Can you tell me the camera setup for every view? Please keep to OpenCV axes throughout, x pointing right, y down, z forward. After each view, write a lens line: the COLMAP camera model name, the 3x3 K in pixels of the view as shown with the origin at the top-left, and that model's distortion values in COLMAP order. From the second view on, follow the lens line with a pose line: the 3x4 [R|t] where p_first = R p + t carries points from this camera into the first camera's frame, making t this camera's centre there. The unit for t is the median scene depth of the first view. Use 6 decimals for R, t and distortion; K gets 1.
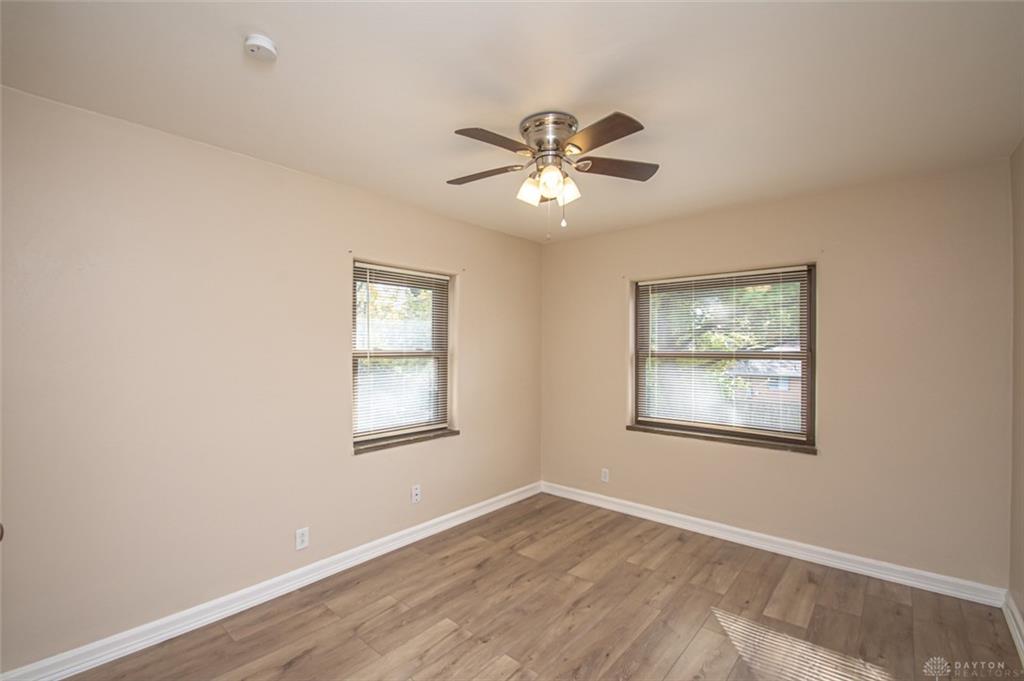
lens RADIAL K [[449.4, 0, 499.7], [0, 449.4, 345.4], [0, 0, 1]] dist [0.000228, -0.011736]
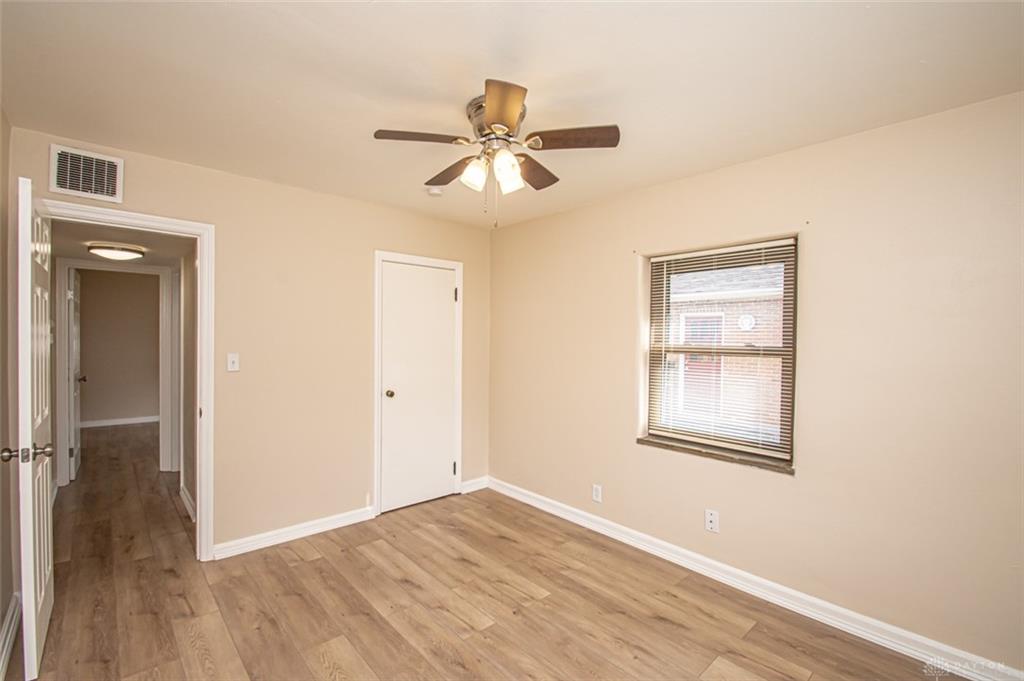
lens RADIAL K [[449.4, 0, 499.7], [0, 449.4, 345.4], [0, 0, 1]] dist [0.000228, -0.011736]
pose [[-0.122896, 0.011220, -0.992356, 0.875440], [-0.015314, 0.999796, 0.013201, 0.006534], [0.992301, 0.016820, -0.122699, 0.923410]]
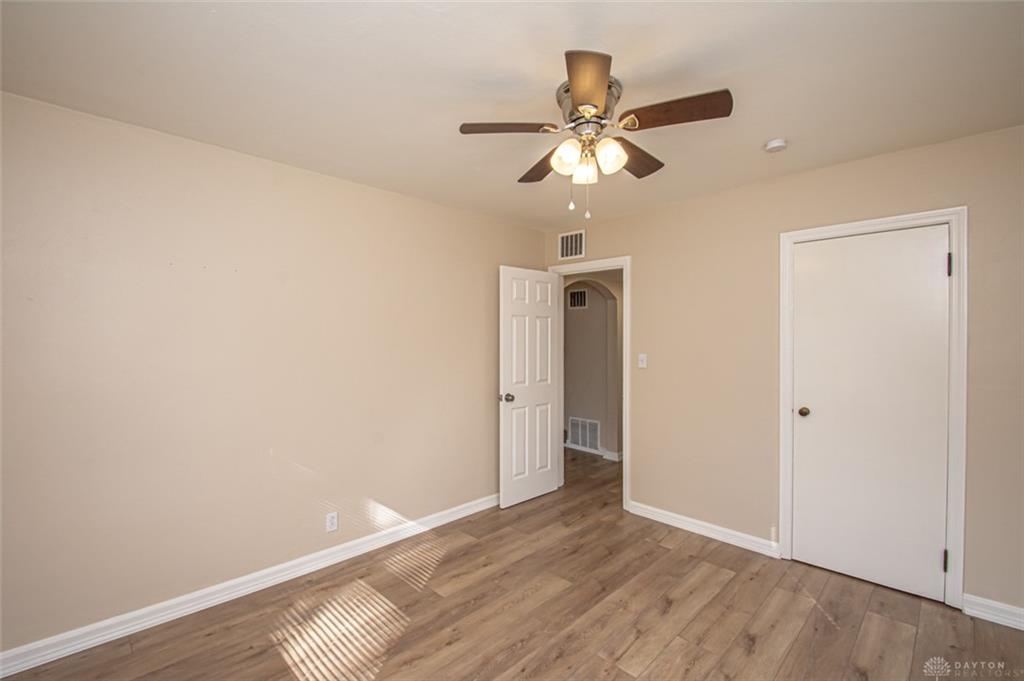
lens RADIAL K [[463.7, 0, 507.4], [0, 463.7, 335.5], [0, 0, 1]] dist [0.000815, -0.013776]
pose [[-0.996550, -0.002141, 0.082968, 0.158474], [-0.001991, 0.999996, 0.001887, -0.006376], [-0.082972, 0.001715, -0.996550, 1.597105]]
